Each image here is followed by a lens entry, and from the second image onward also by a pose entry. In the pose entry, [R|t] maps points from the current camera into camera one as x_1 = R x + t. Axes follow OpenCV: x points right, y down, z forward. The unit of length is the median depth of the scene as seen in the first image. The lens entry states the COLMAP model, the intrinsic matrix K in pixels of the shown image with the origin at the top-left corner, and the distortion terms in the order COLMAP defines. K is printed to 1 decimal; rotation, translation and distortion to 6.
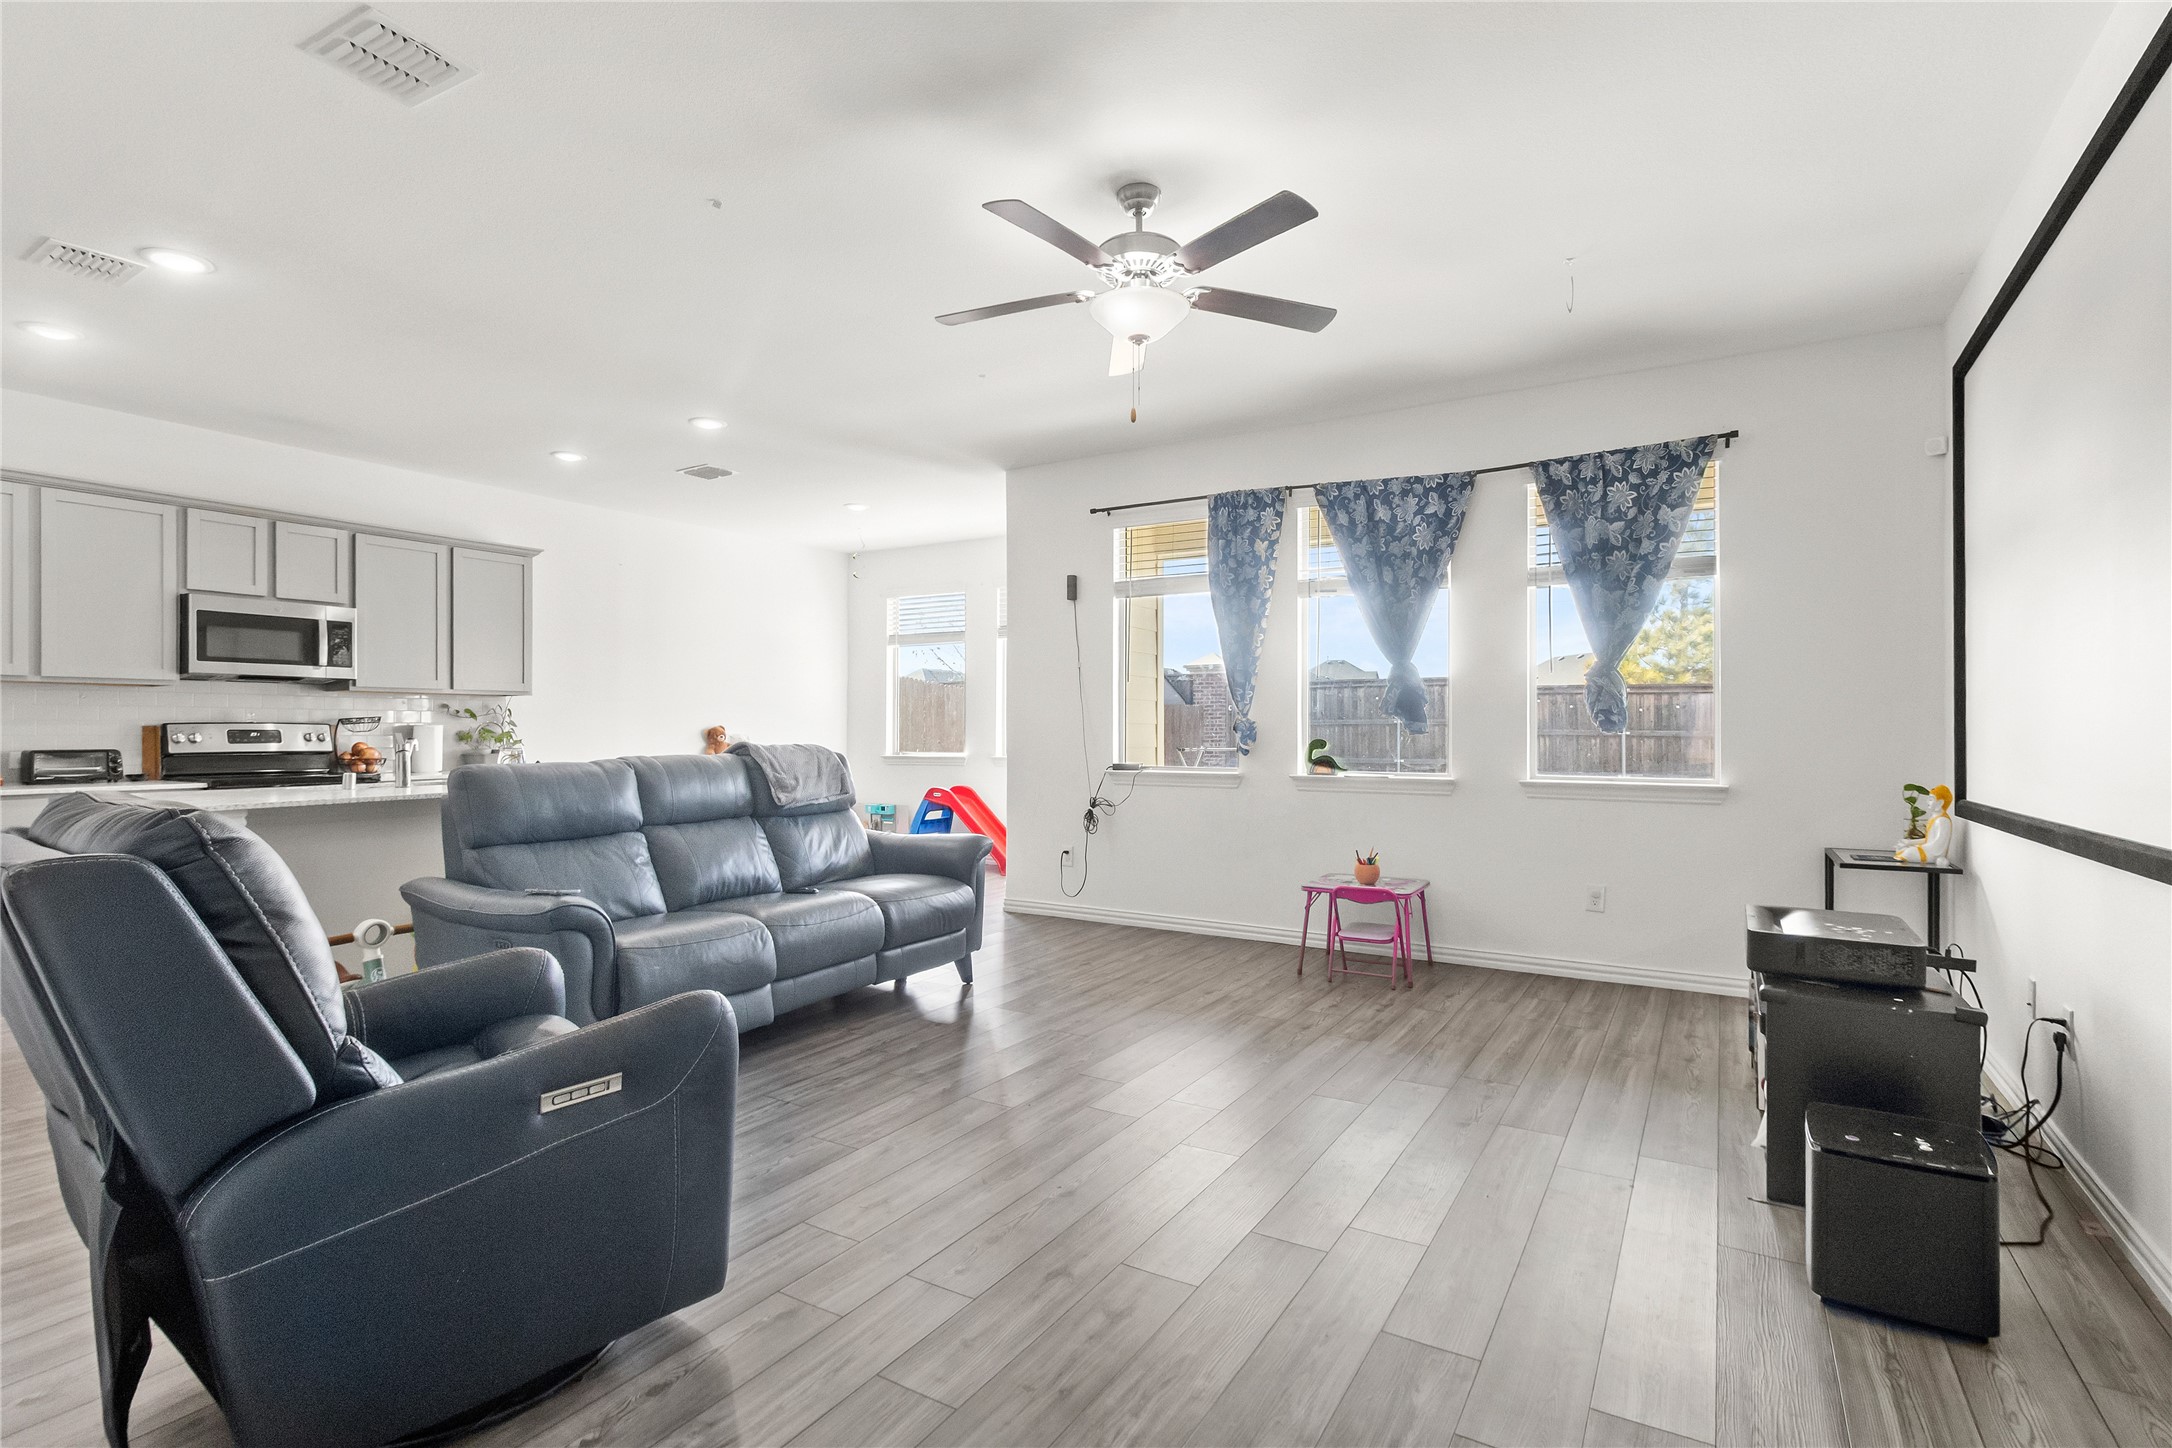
lens RADIAL K [[1043.5, 0, 1088.7], [0, 1043.5, 724.8], [0, 0, 1]] dist [-0.006256, 0.001277]
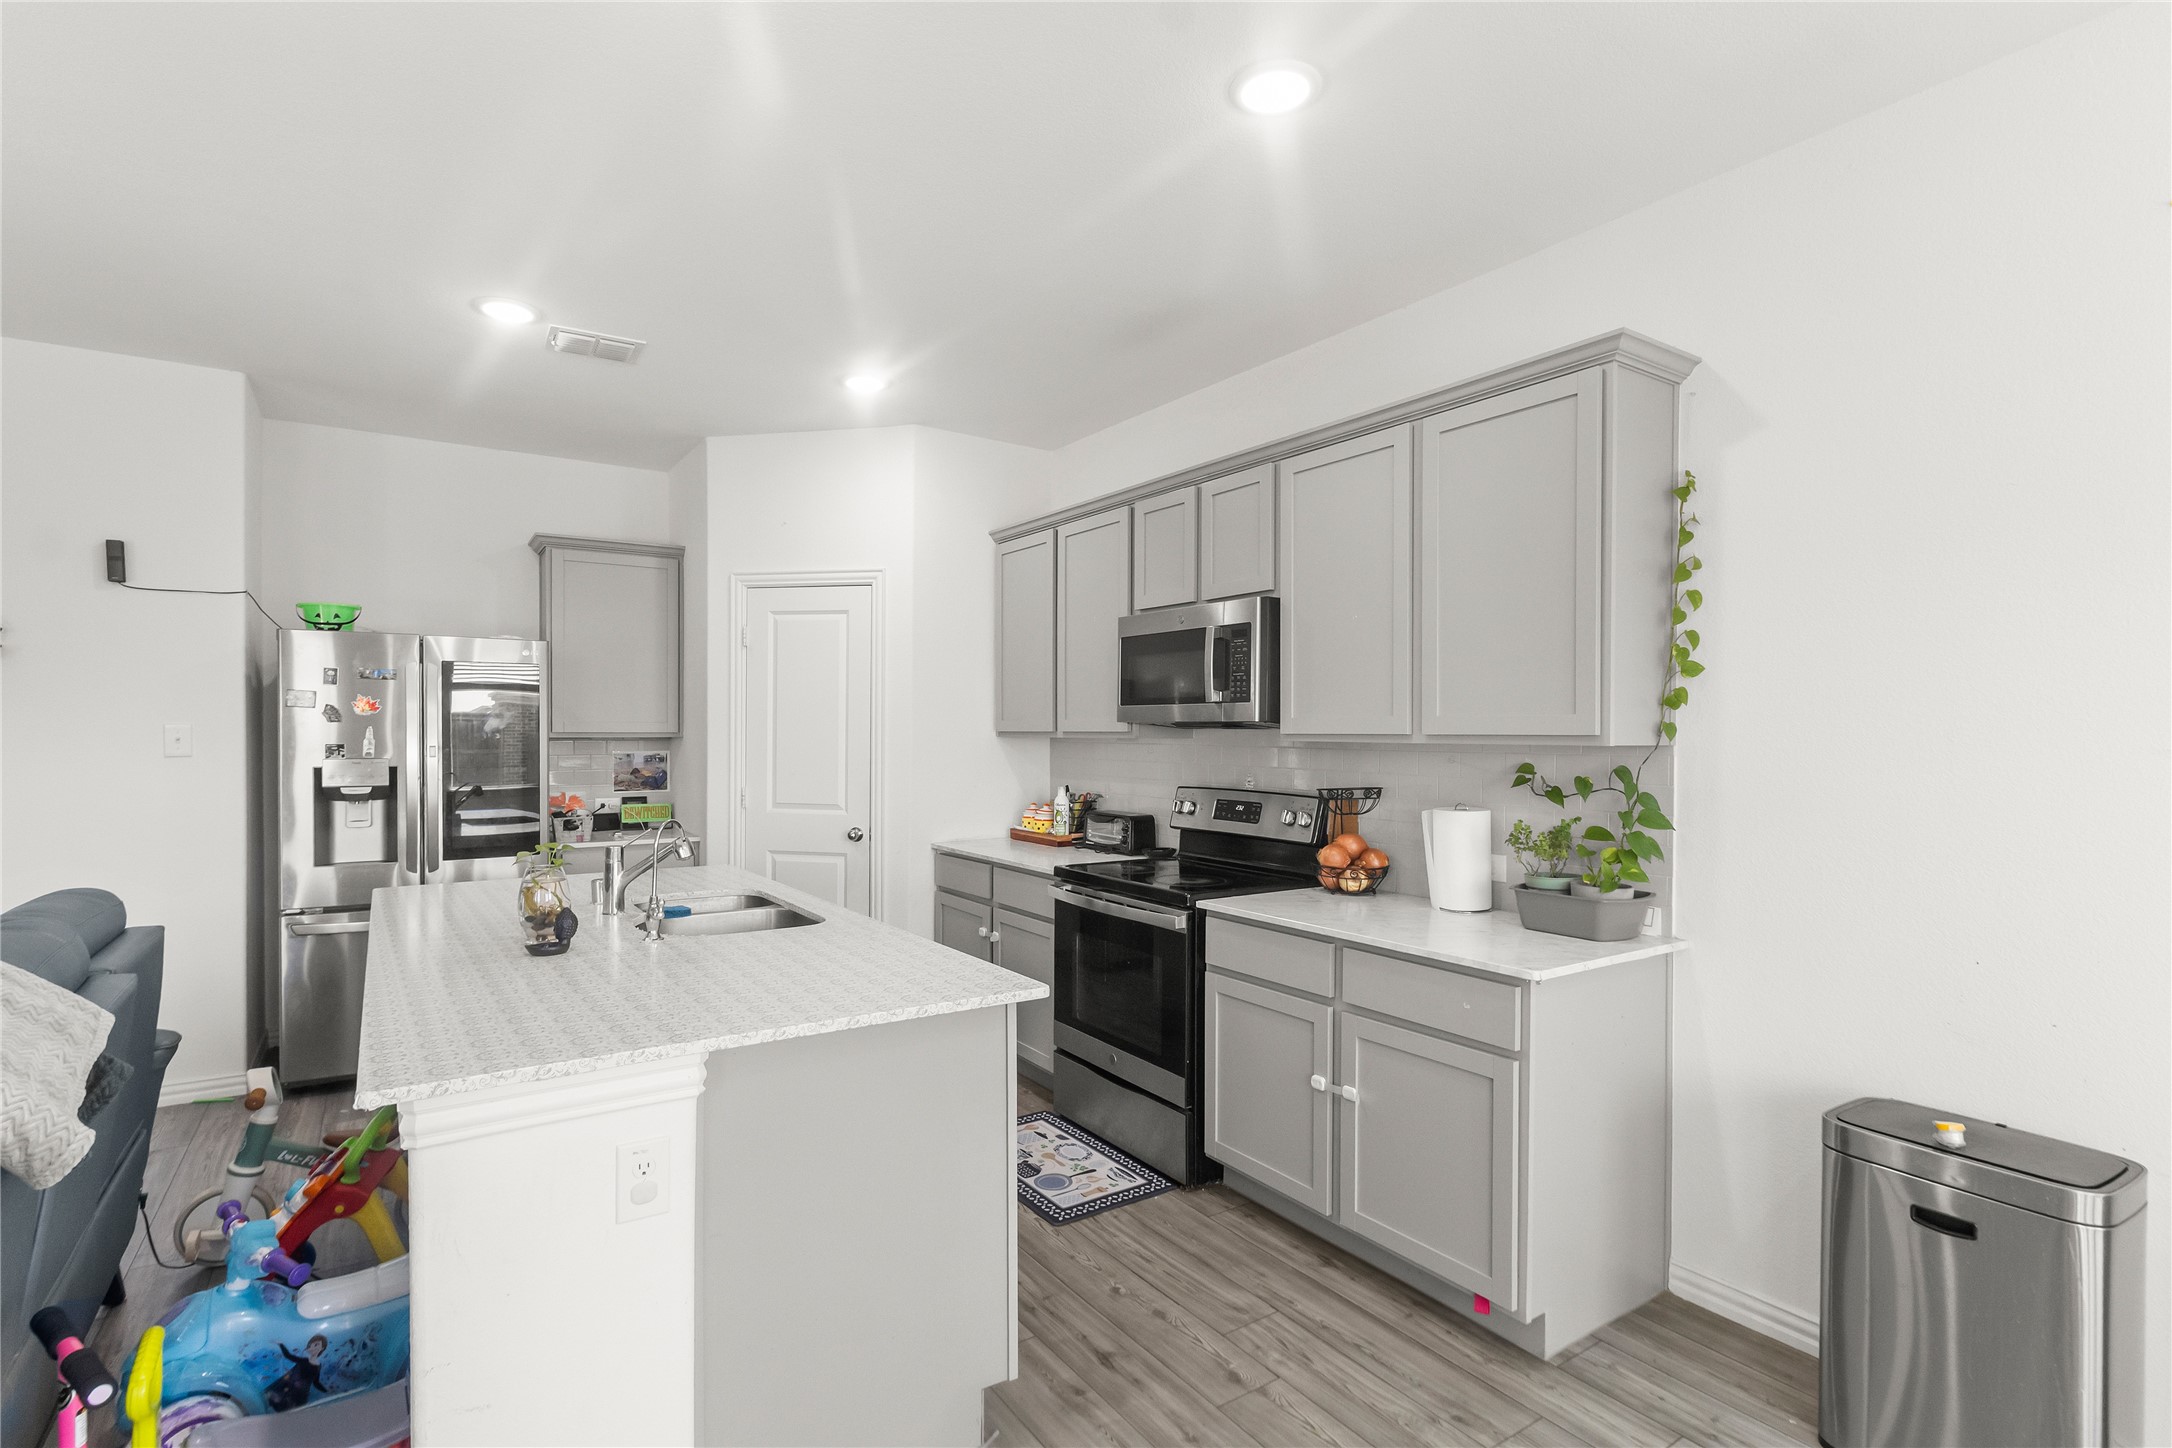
lens RADIAL K [[1033.9, 0, 1099.6], [0, 1033.9, 733.1], [0, 0, 1]] dist [-0.006234, 0.000531]
pose [[-0.423577, 0.005825, -0.905841, -0.176961], [0.001342, 0.999982, 0.005803, -0.046053], [0.905859, 0.001242, -0.423577, 1.290778]]
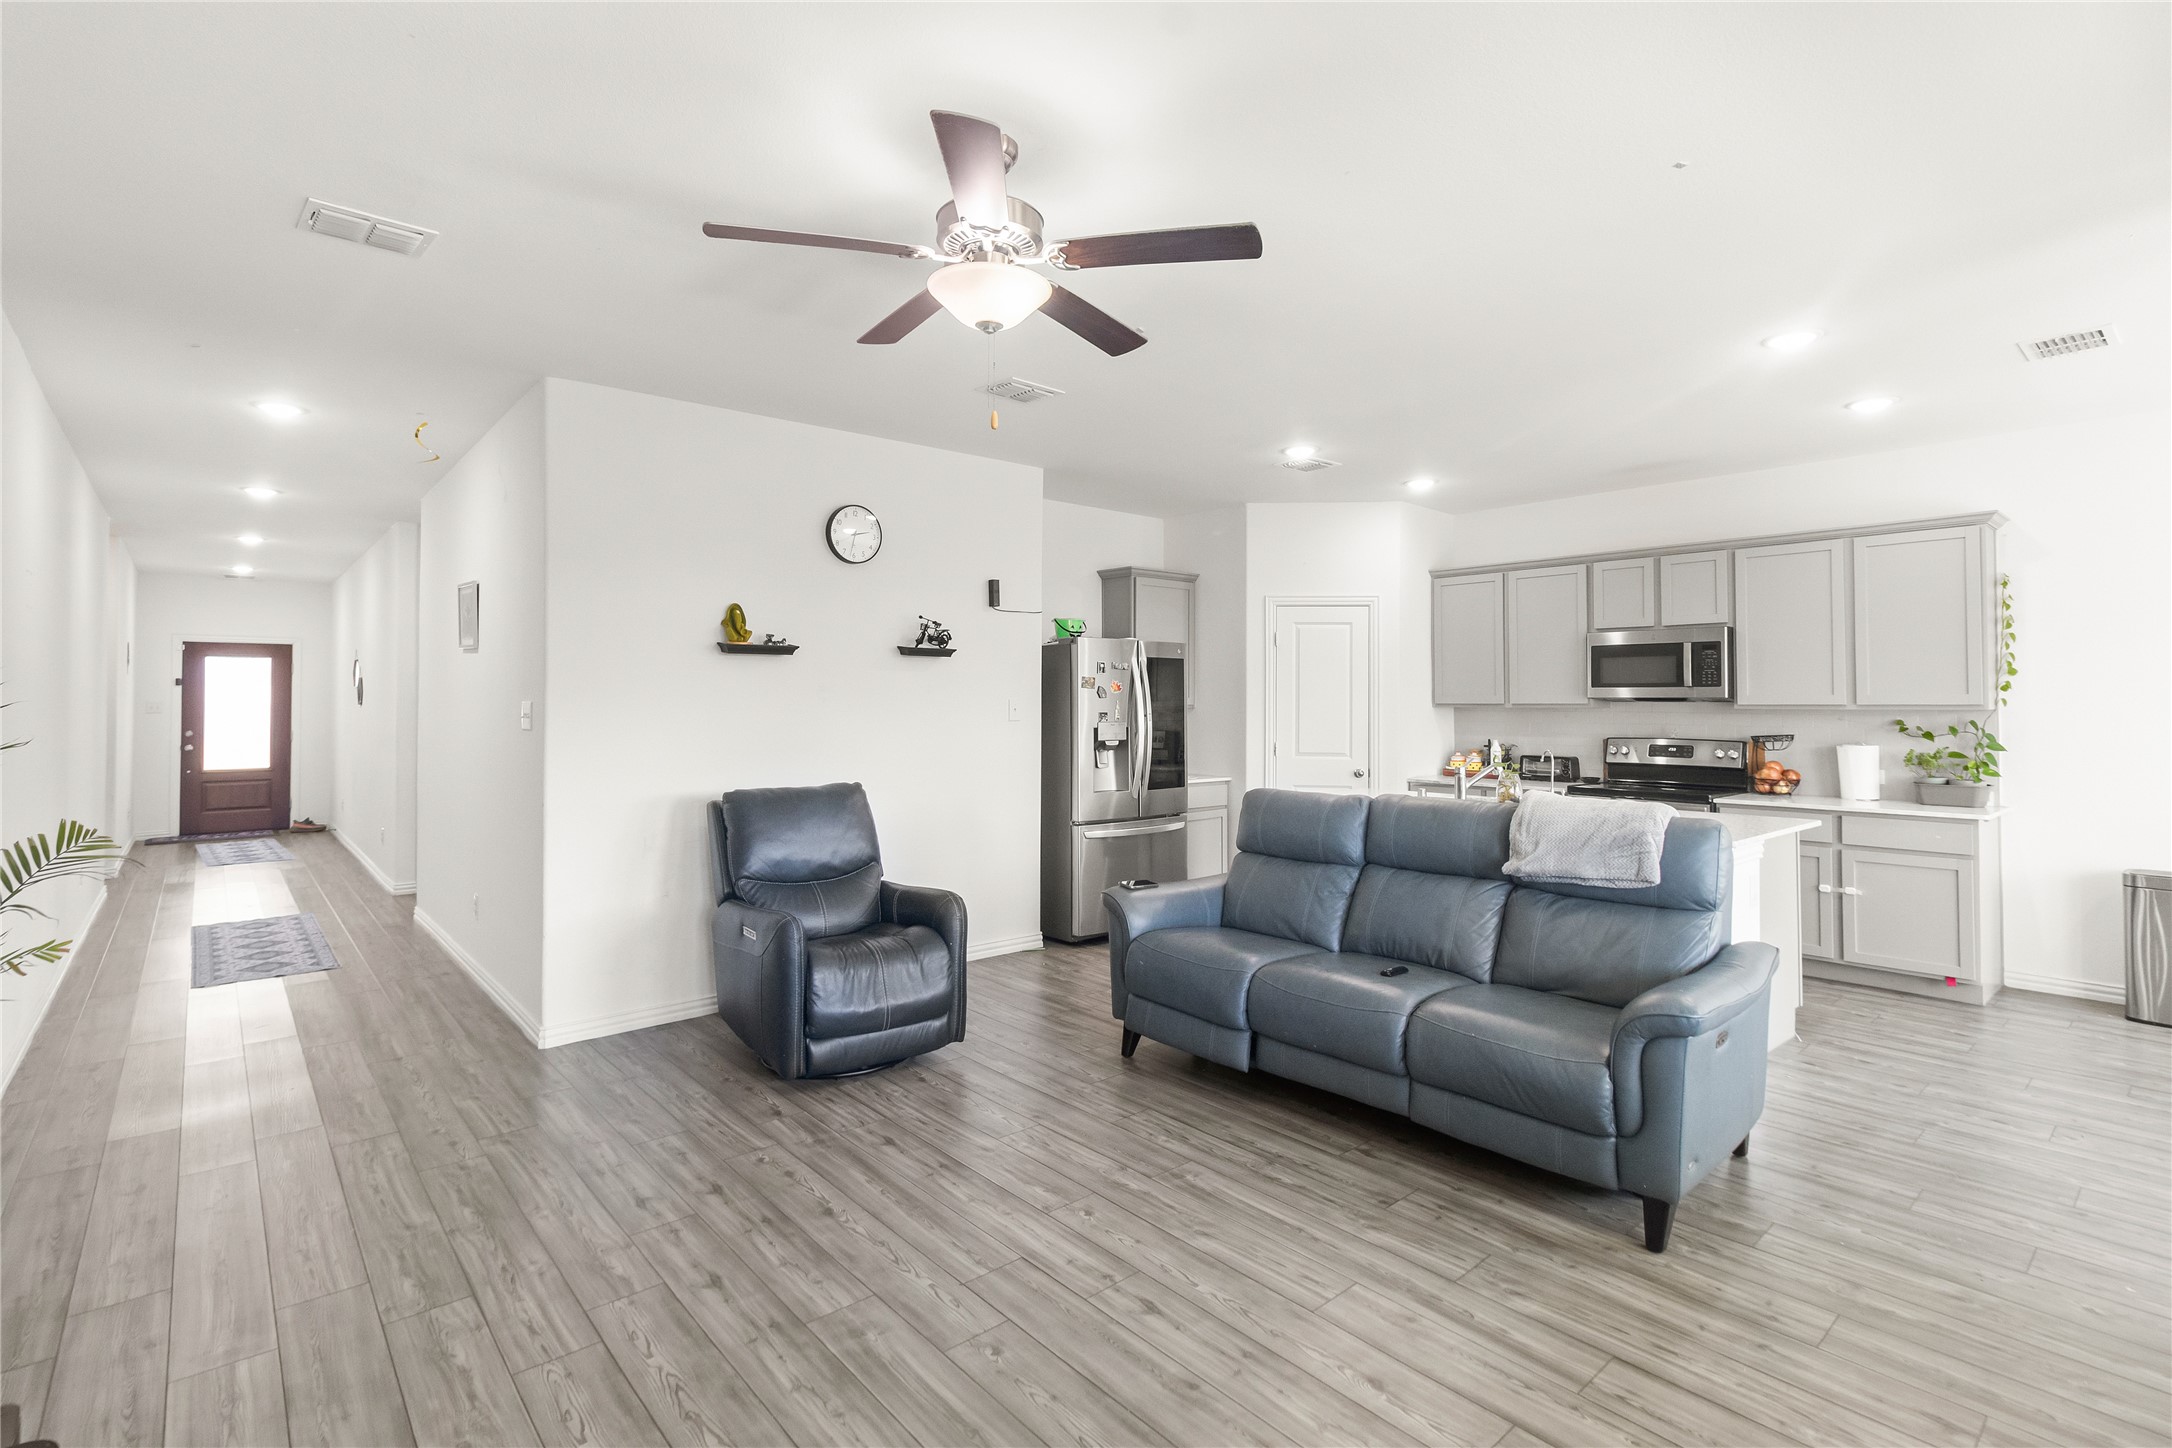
lens RADIAL K [[1033.9, 0, 1070.6], [0, 1033.9, 673.6], [0, 0, 1]] dist [-0.006234, 0.000531]
pose [[-0.314191, -0.023575, -0.949067, 0.476962], [0.002166, 0.999671, -0.025549, -0.048288], [0.949357, -0.010083, -0.314037, 0.794035]]
